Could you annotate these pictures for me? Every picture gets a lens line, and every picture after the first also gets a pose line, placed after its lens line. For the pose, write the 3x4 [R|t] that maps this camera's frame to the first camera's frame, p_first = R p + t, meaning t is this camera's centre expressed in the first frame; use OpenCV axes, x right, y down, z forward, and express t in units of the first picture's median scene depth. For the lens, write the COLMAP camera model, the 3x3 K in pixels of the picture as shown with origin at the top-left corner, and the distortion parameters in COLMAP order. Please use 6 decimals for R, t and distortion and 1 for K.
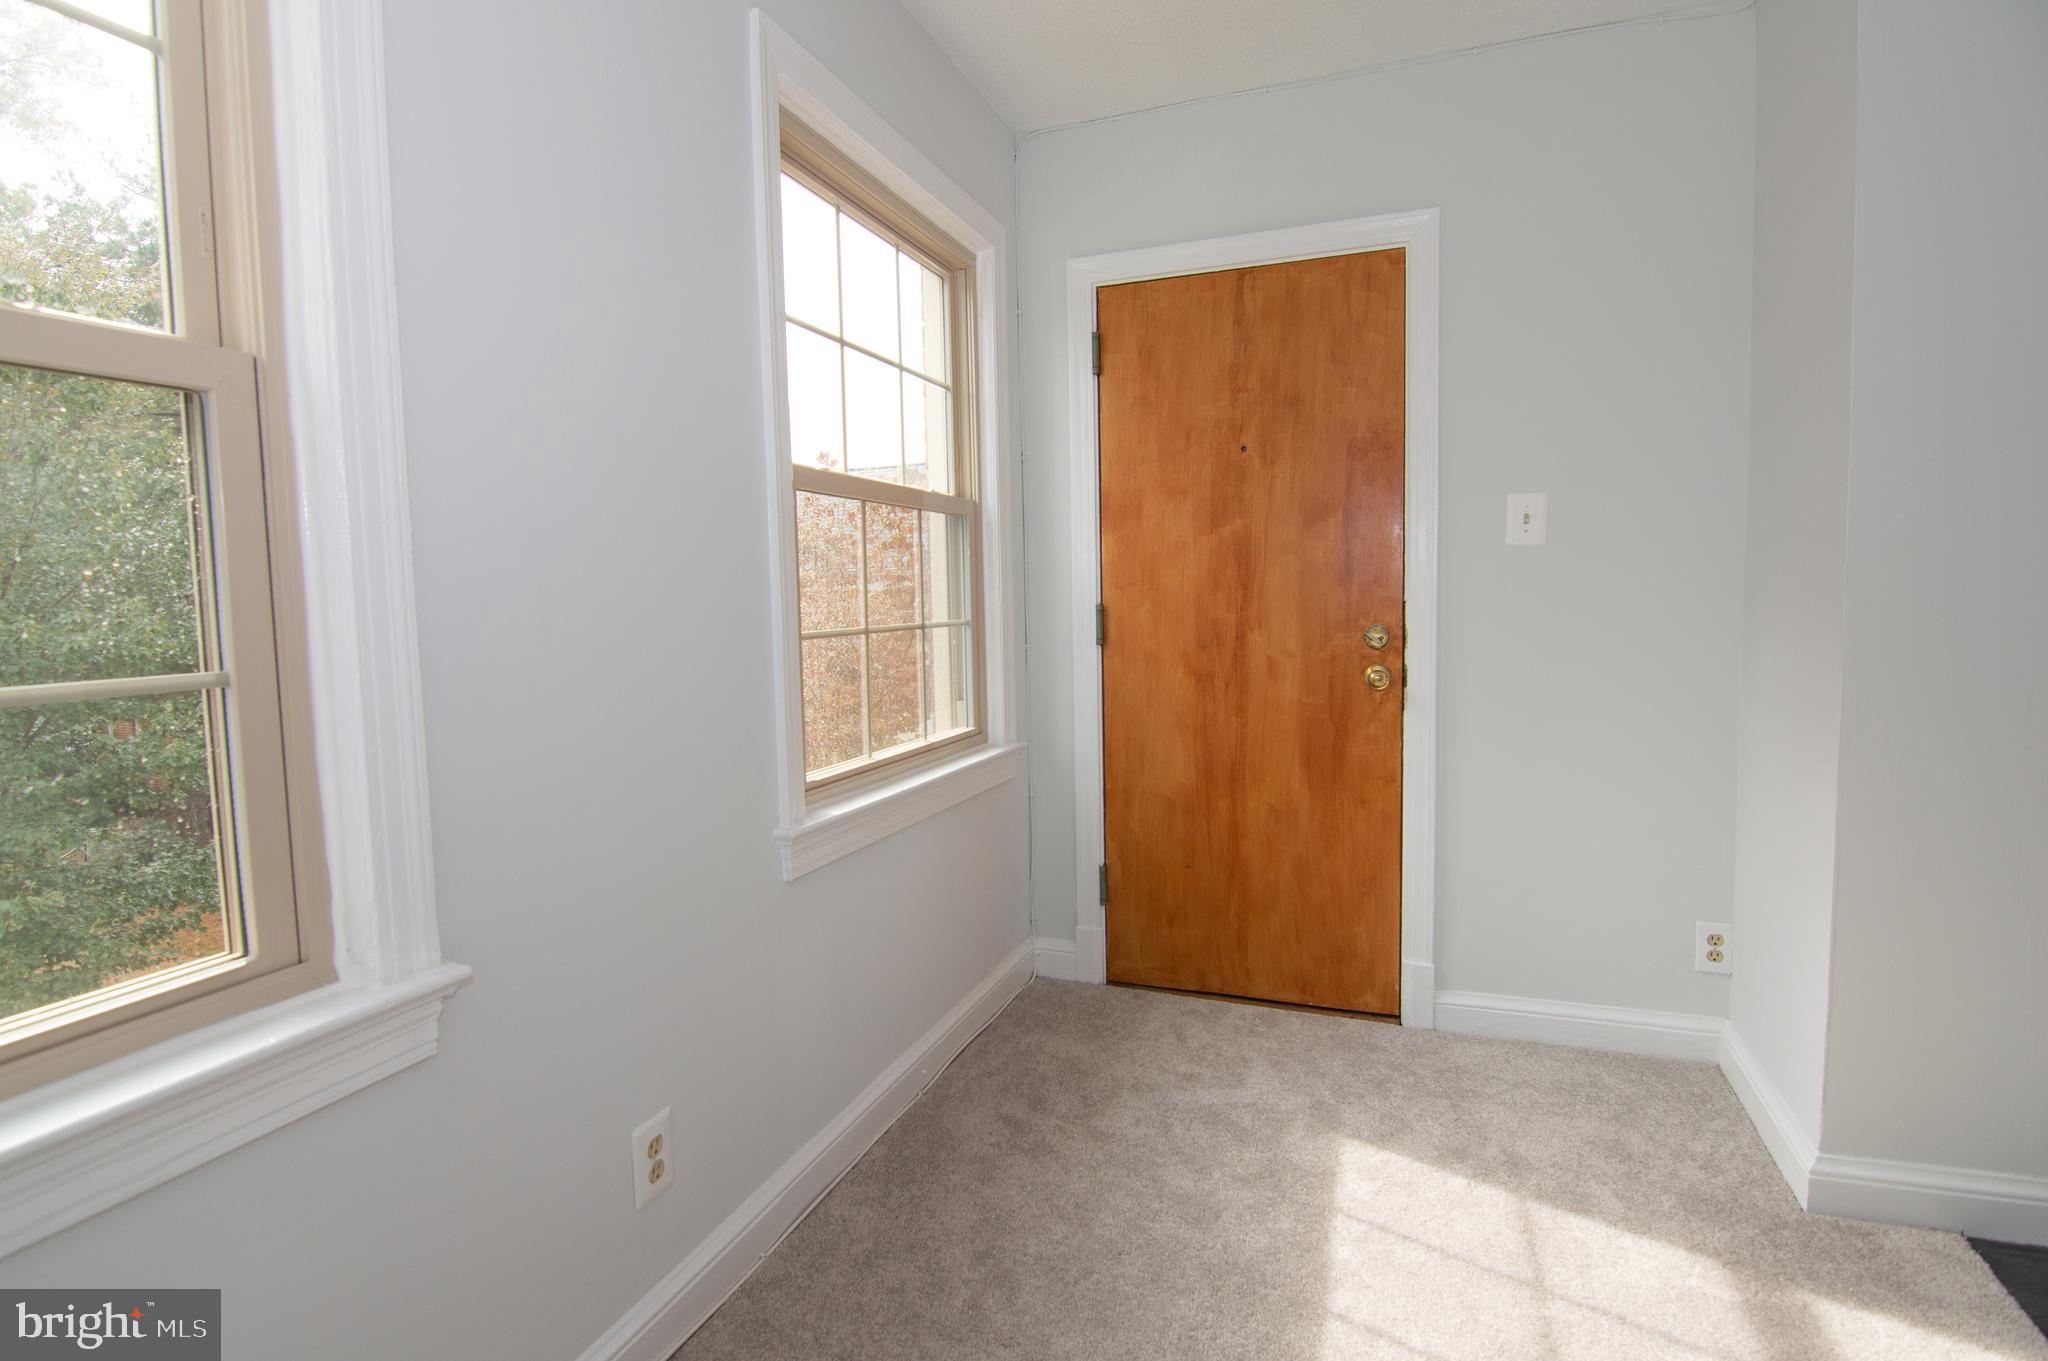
lens RADIAL K [[1016.2, 0, 1001.8], [0, 1016.2, 676.2], [0, 0, 1]] dist [-0.023320, -0.000696]
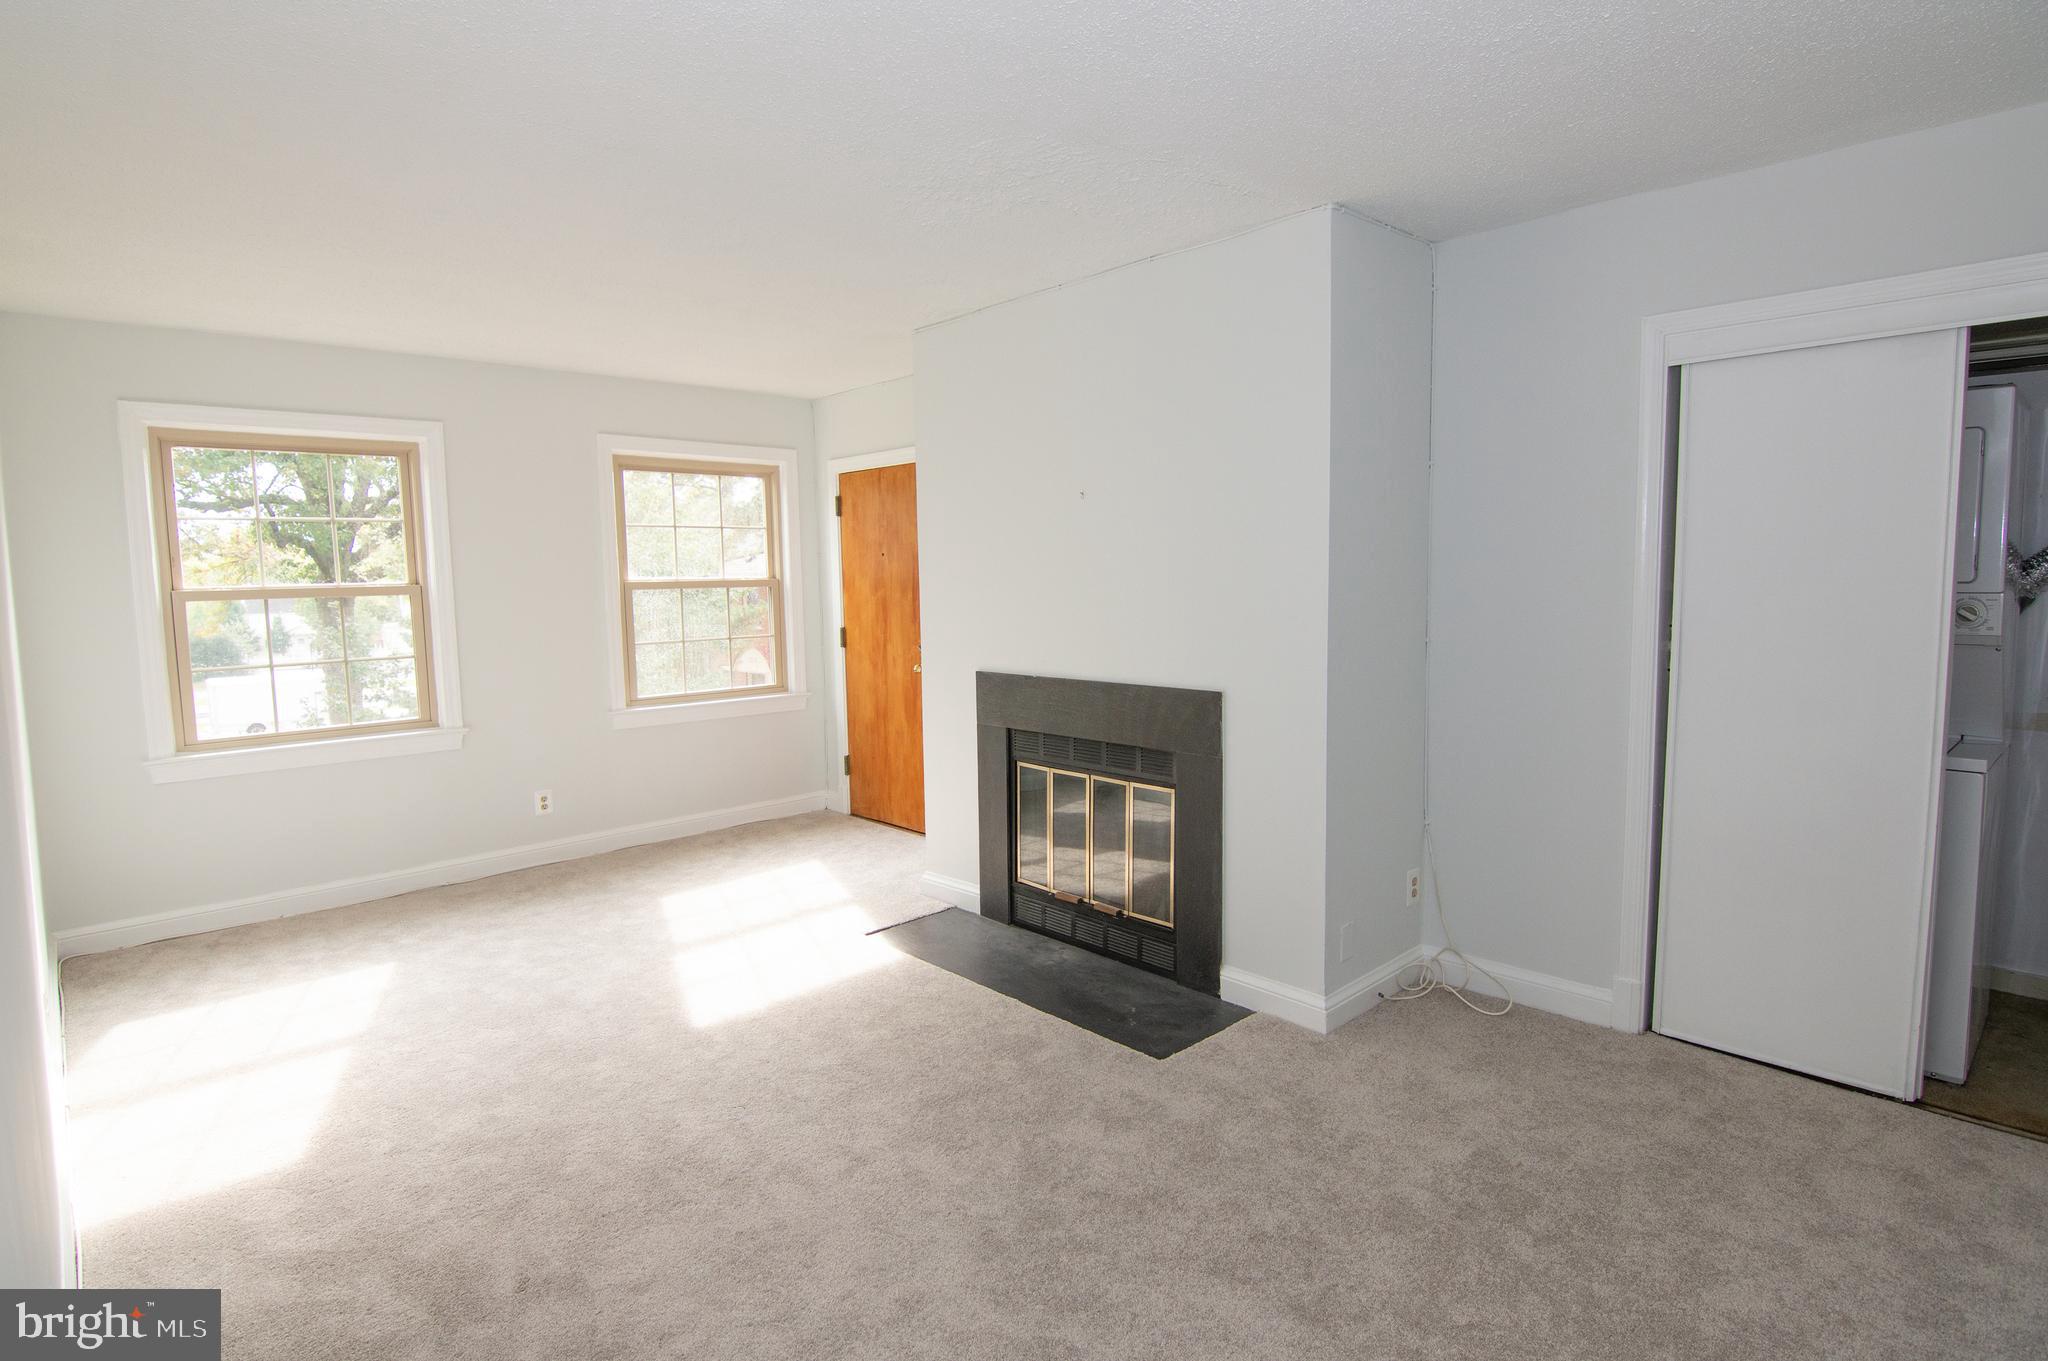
lens RADIAL K [[1016.2, 0, 1001.8], [0, 1016.2, 676.2], [0, 0, 1]] dist [-0.023320, -0.000696]
pose [[0.902356, 0.046694, -0.428454, 1.302463], [-0.037652, 0.998854, 0.029561, -0.046171], [0.429343, -0.010542, 0.903080, -0.734397]]
